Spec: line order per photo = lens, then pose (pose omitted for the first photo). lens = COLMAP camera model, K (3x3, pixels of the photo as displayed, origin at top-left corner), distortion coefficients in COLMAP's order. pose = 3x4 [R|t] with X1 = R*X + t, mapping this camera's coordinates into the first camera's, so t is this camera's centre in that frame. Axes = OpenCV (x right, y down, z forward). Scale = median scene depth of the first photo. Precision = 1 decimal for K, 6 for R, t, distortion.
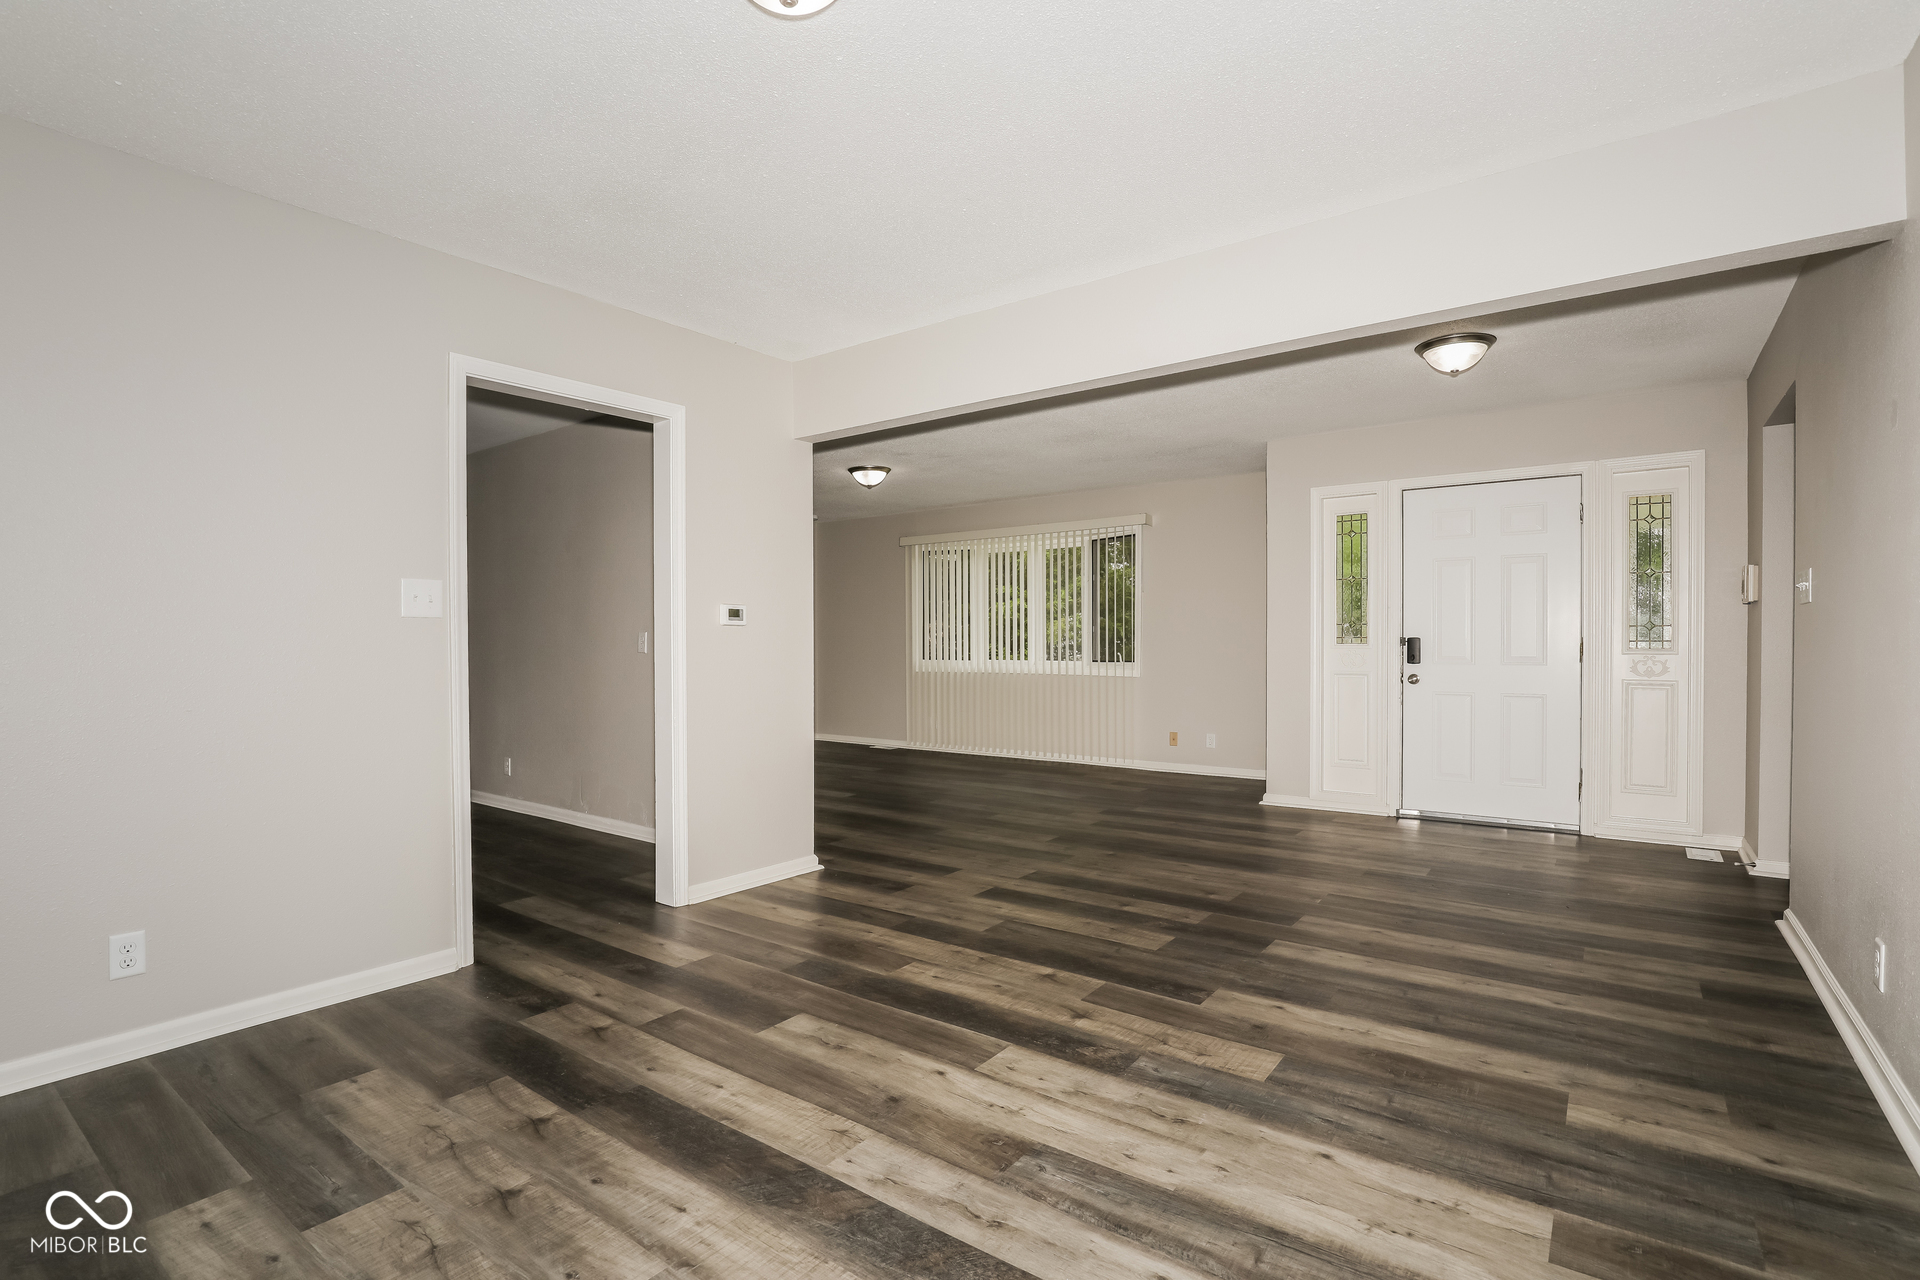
lens RADIAL K [[884.2, 0, 960.0], [0, 884.2, 640.0], [0, 0, 1]] dist [-0.032789, 0.007196]
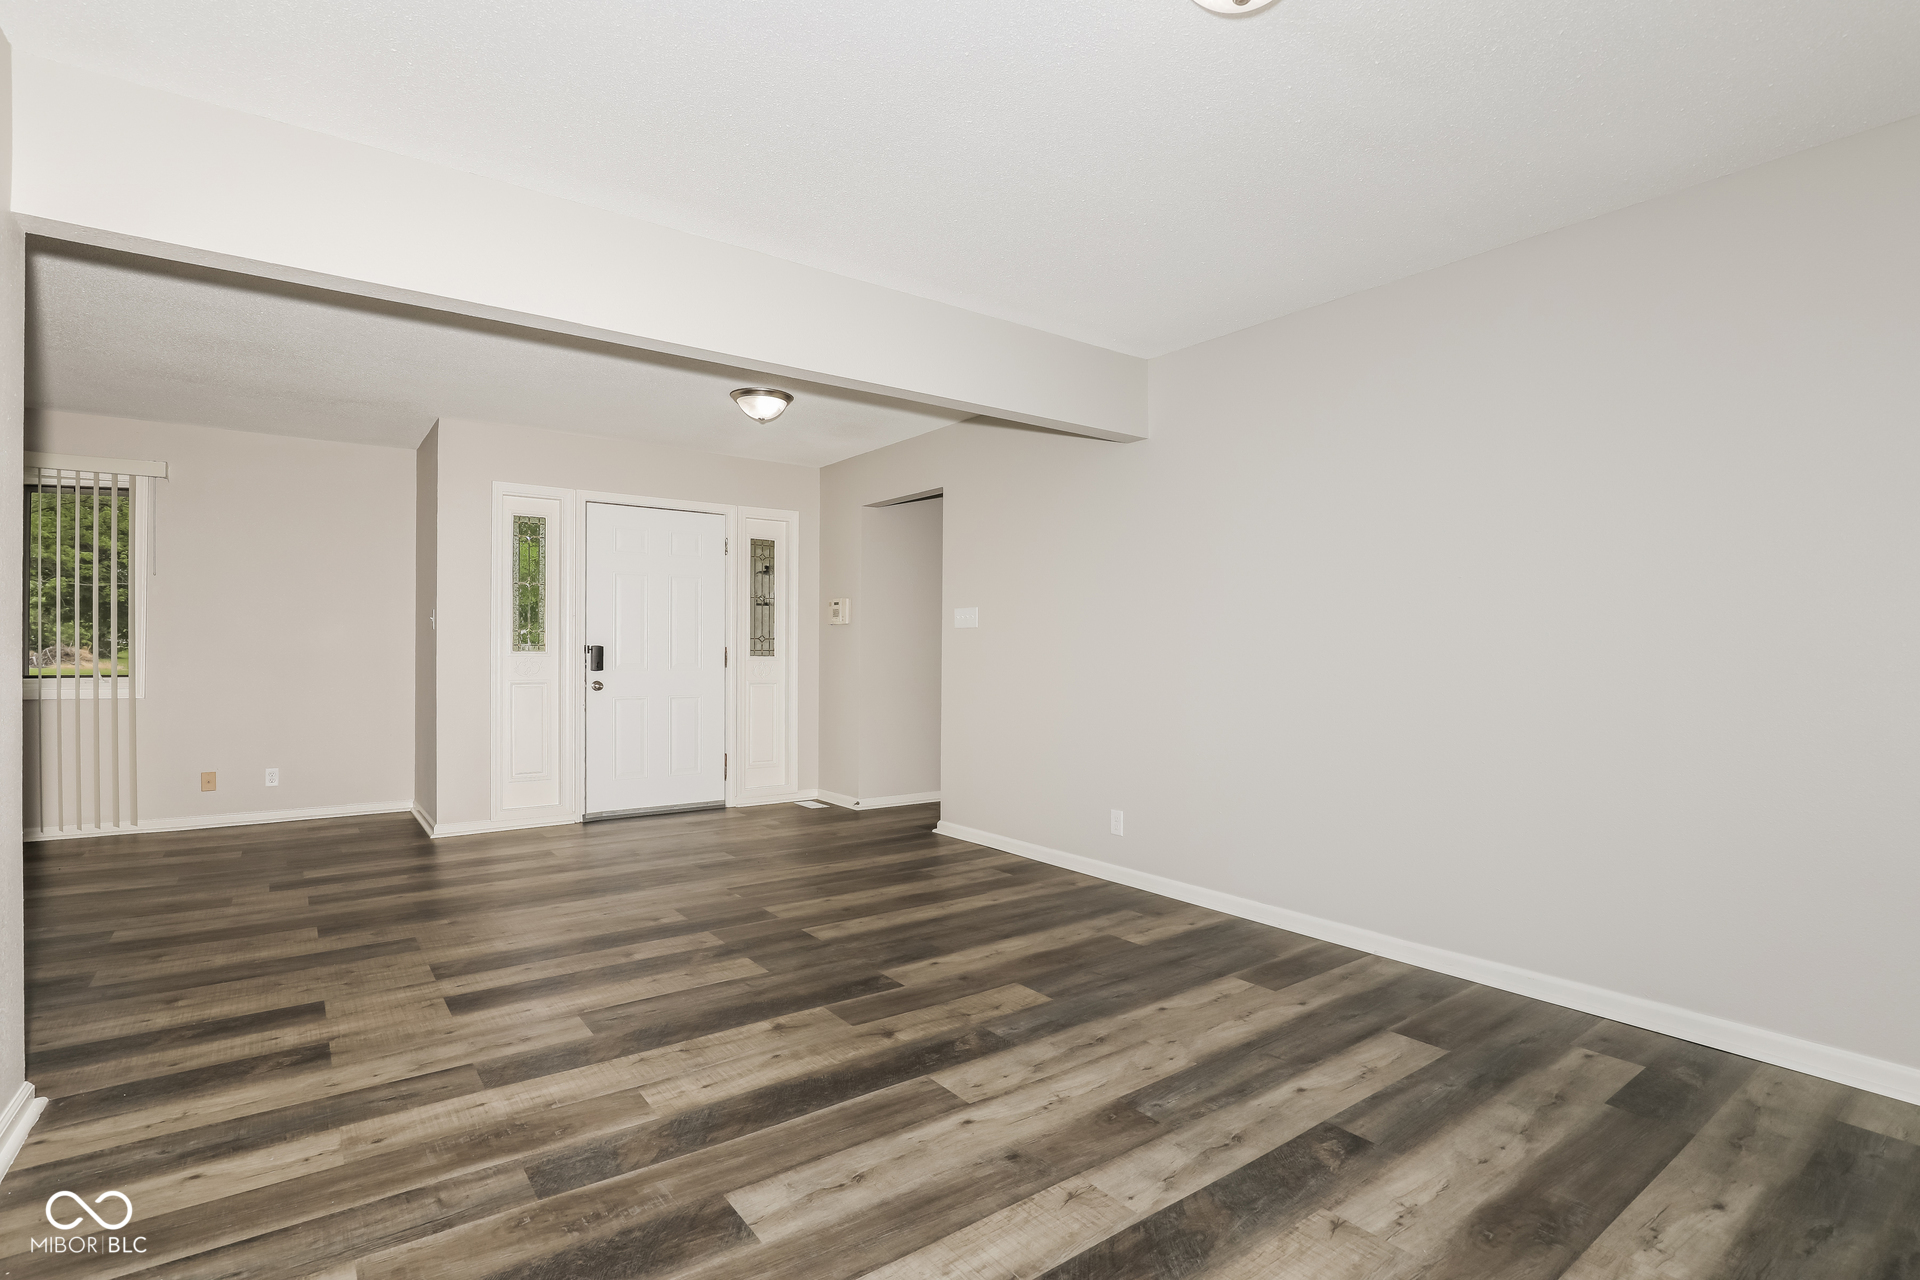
lens RADIAL K [[884.2, 0, 960.0], [0, 884.2, 640.0], [0, 0, 1]] dist [-0.032789, 0.007196]
pose [[0.315335, 0.016455, 0.948838, -0.644285], [-0.006981, 0.999863, -0.015020, 0.006237], [-0.948955, -0.001887, 0.315407, 0.521683]]
